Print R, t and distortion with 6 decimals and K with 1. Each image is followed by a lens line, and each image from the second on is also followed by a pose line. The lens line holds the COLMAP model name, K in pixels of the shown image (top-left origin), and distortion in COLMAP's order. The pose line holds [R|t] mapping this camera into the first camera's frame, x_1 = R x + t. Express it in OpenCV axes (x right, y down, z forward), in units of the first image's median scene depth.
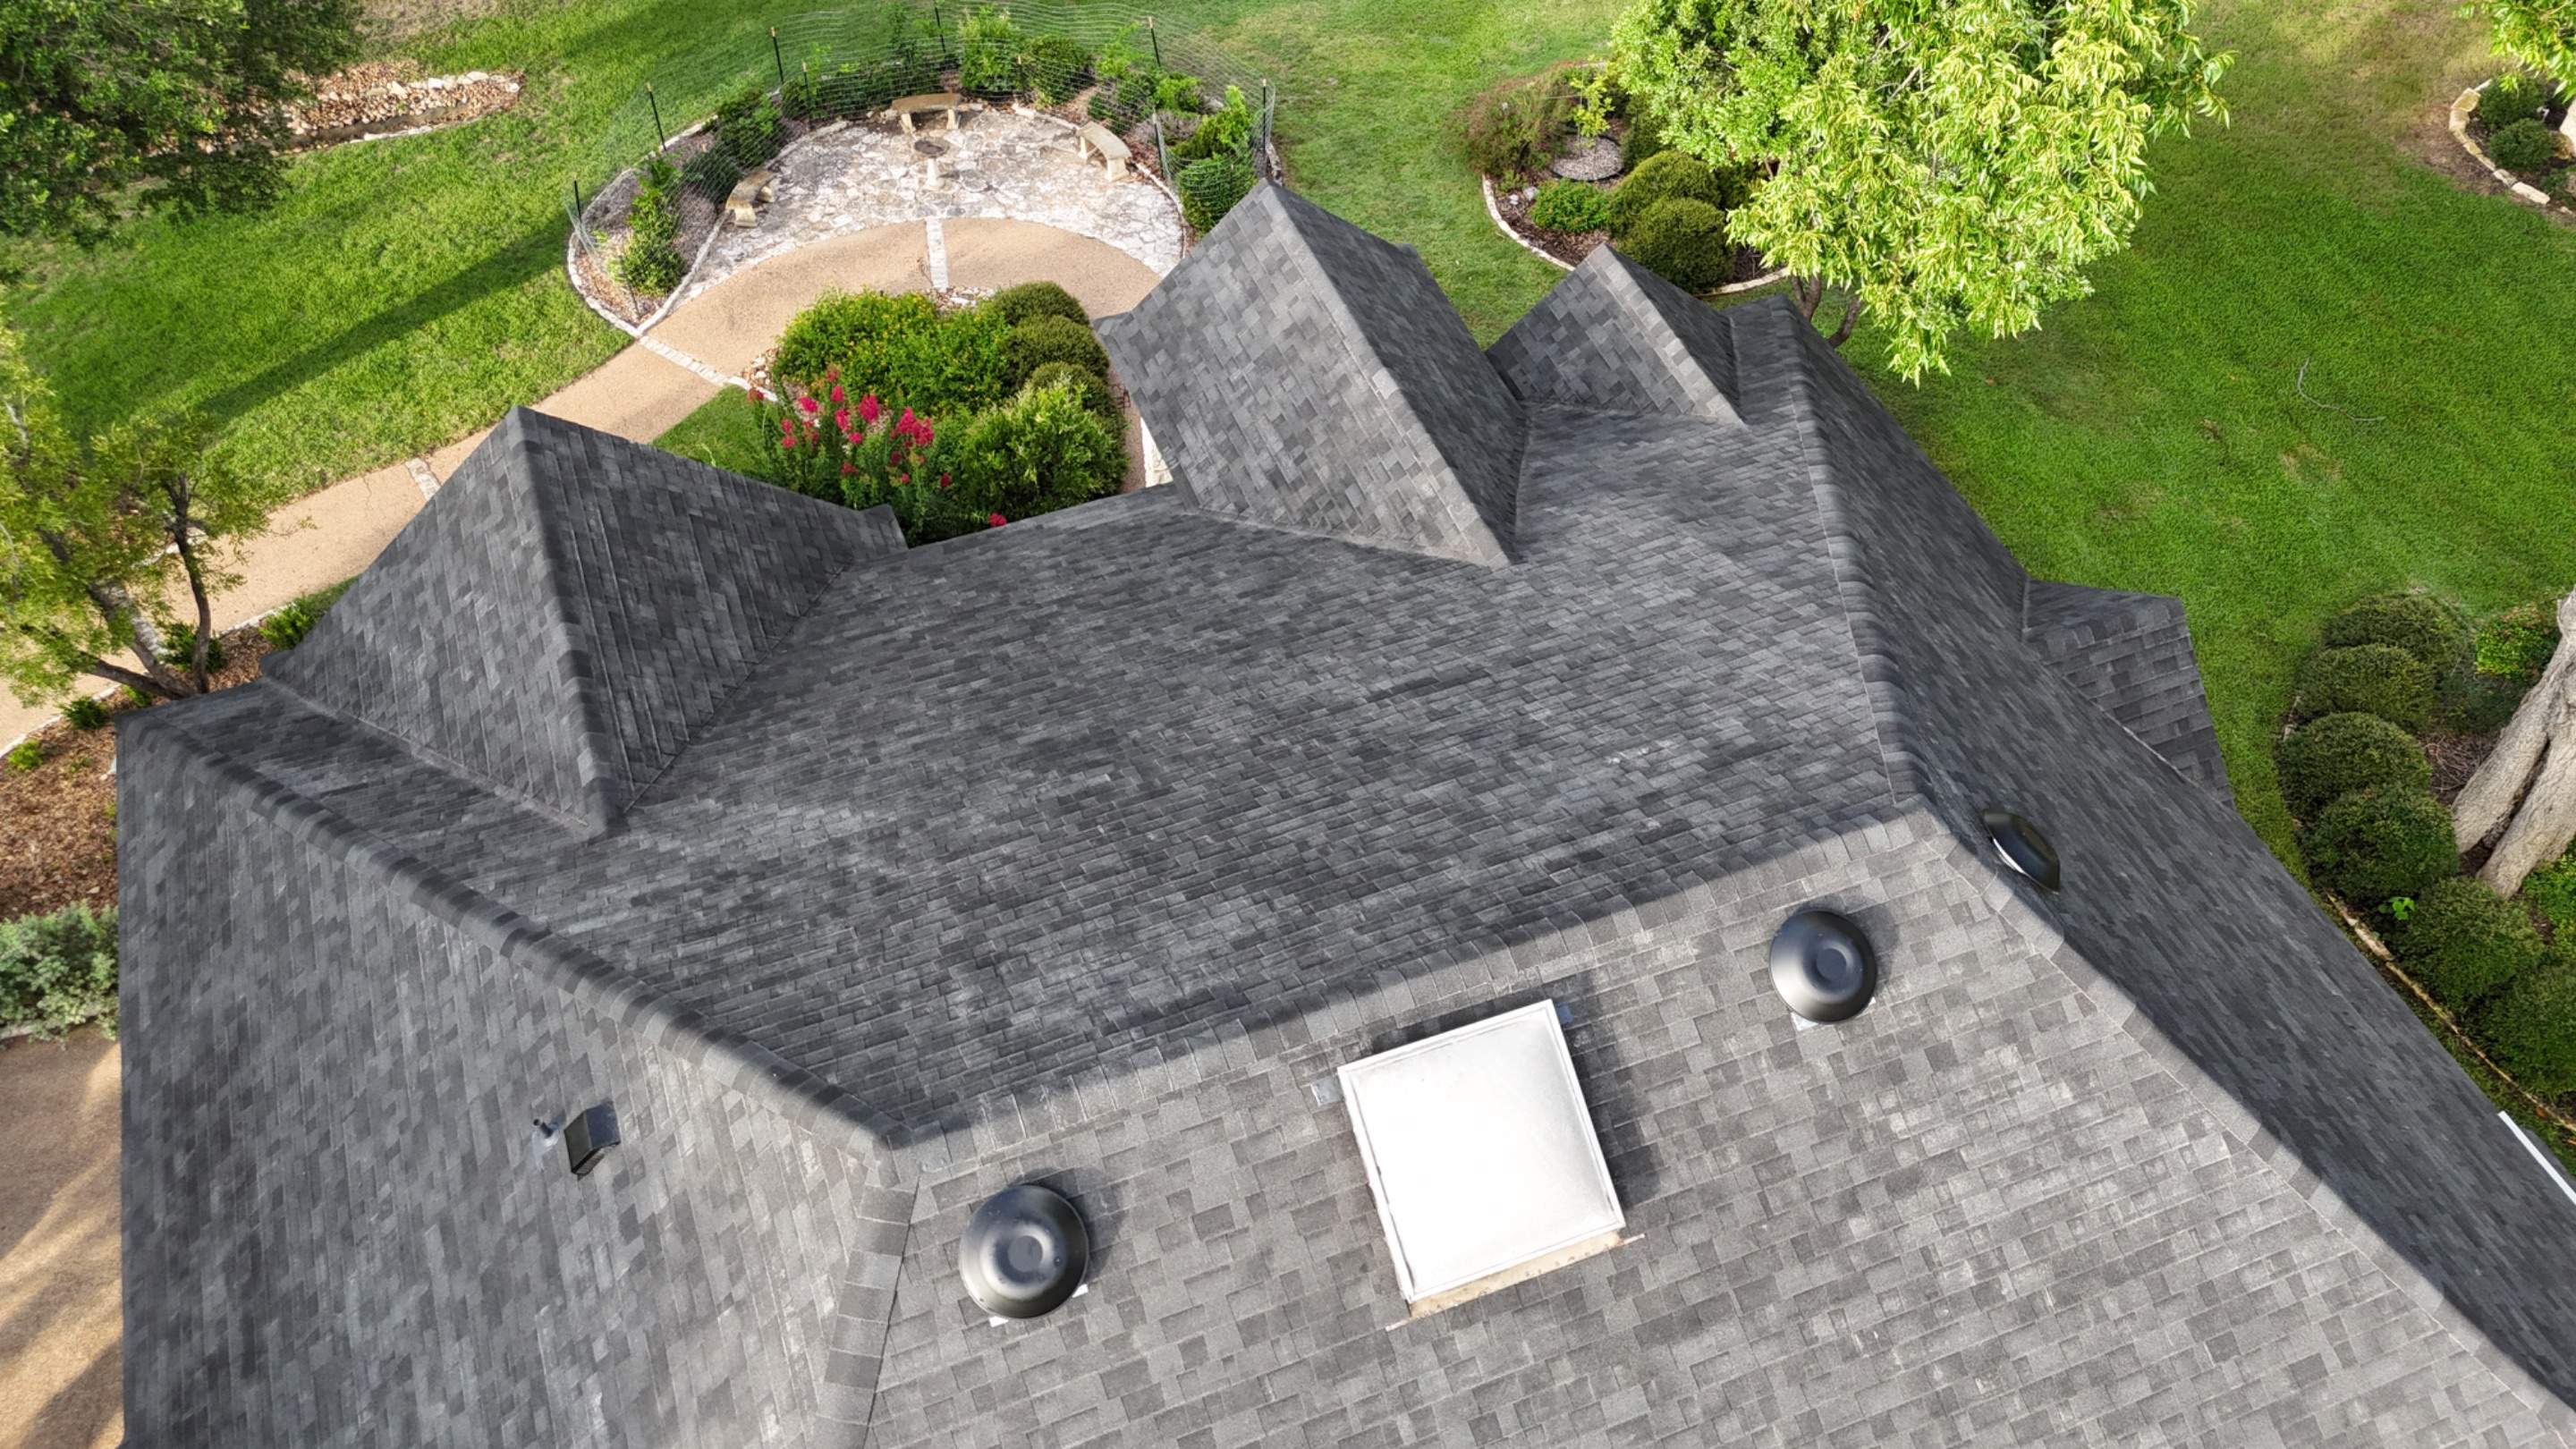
lens RADIAL K [[1892.4, 0, 1292.0], [0, 1892.4, 721.6], [0, 0, 1]] dist [0.086820, -0.090099]
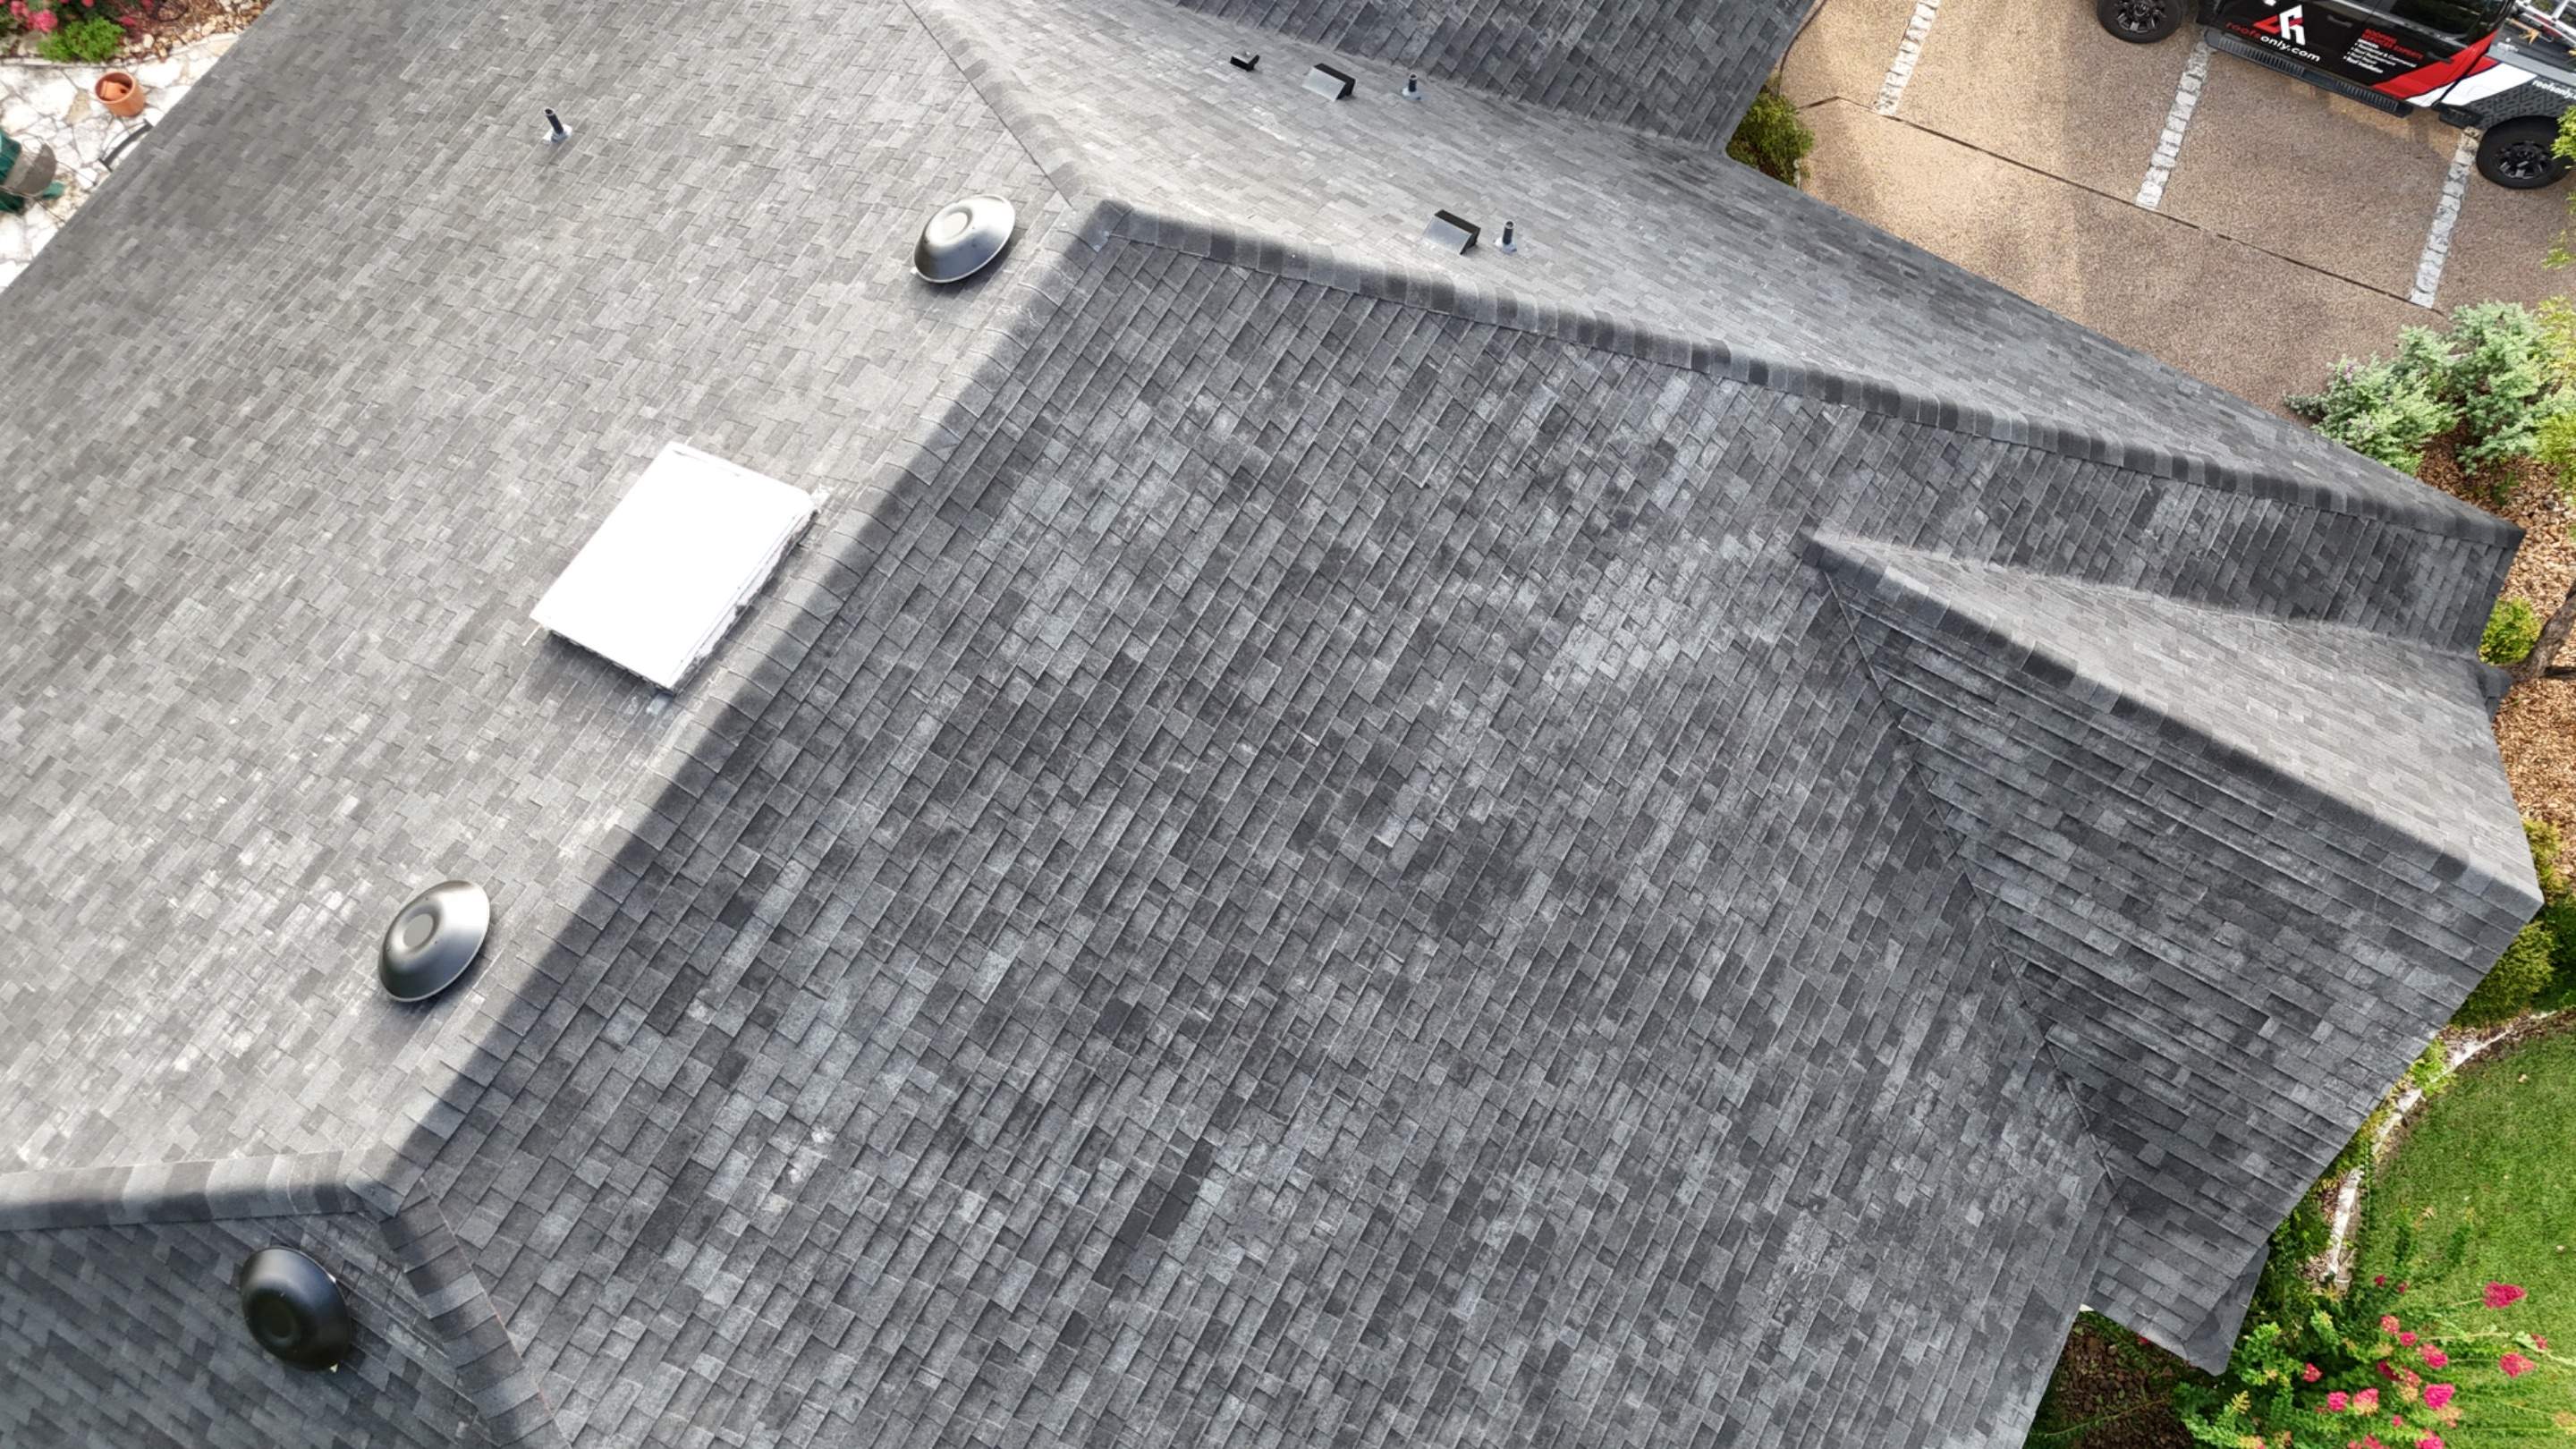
lens RADIAL K [[1896.2, 0, 1291.6], [0, 1896.2, 718.8], [0, 0, 1]] dist [0.074089, -0.068013]
pose [[-0.785585, 0.578177, -0.220382, 0.078863], [-0.491088, -0.365934, 0.790522, -0.536442], [0.376416, 0.729249, 0.571407, 0.428090]]
